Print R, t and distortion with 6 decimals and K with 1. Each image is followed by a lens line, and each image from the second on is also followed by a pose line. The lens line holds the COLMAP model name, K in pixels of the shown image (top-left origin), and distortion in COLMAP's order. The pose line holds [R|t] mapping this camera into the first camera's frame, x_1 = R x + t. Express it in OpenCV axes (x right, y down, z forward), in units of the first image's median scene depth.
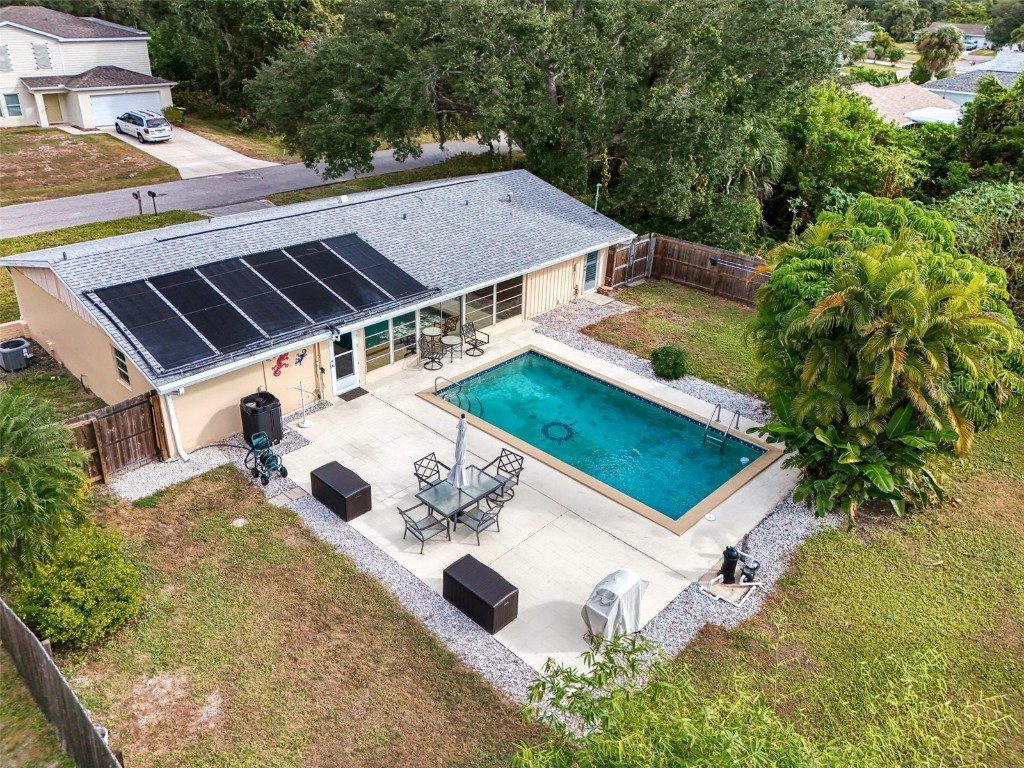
lens RADIAL K [[762.5, 0, 508.9], [0, 762.5, 345.7], [0, 0, 1]] dist [0.035084, -0.007357]
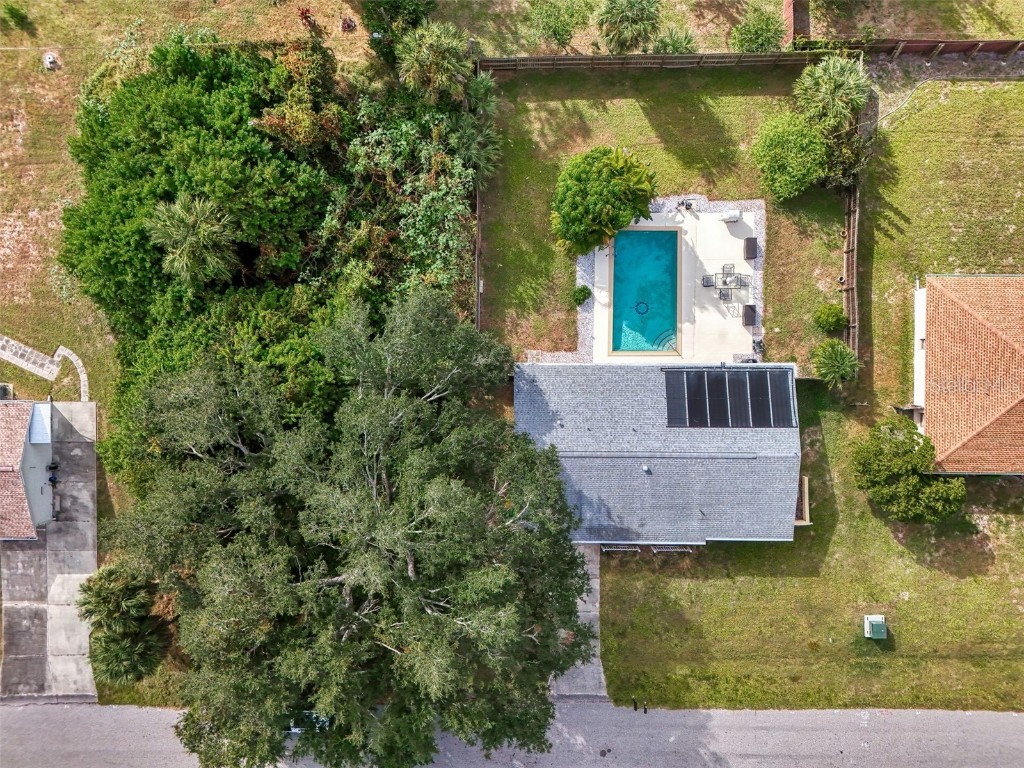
lens RADIAL K [[769.6, 0, 504.0], [0, 769.6, 378.4], [0, 0, 1]] dist [0.078593, -0.081296]
pose [[-0.688163, -0.724902, -0.030810, 0.287132], [0.308847, -0.331090, 0.891624, -2.331908], [-0.656540, 0.604067, 0.451727, 0.321811]]
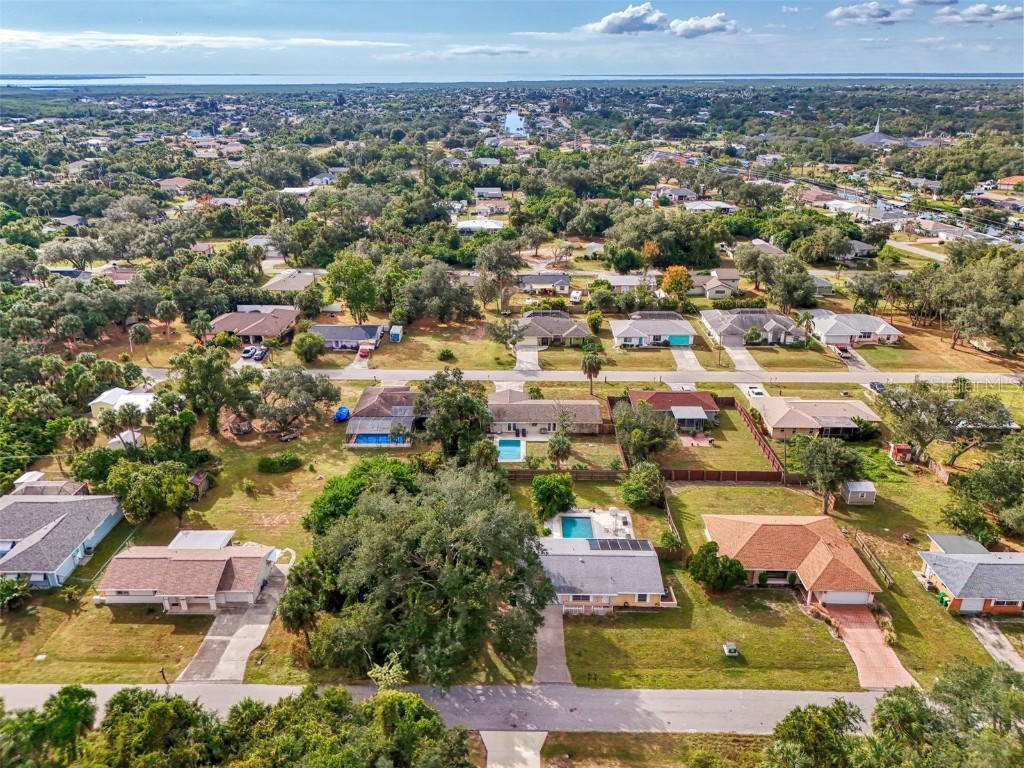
lens RADIAL K [[751.0, 0, 507.5], [0, 751.0, 378.3], [0, 0, 1]] dist [0.044330, -0.030748]
pose [[-0.674431, -0.299375, 0.674920, -2.637680], [0.300781, 0.723417, 0.621449, -3.869282], [-0.674295, 0.622128, -0.397848, 2.630076]]
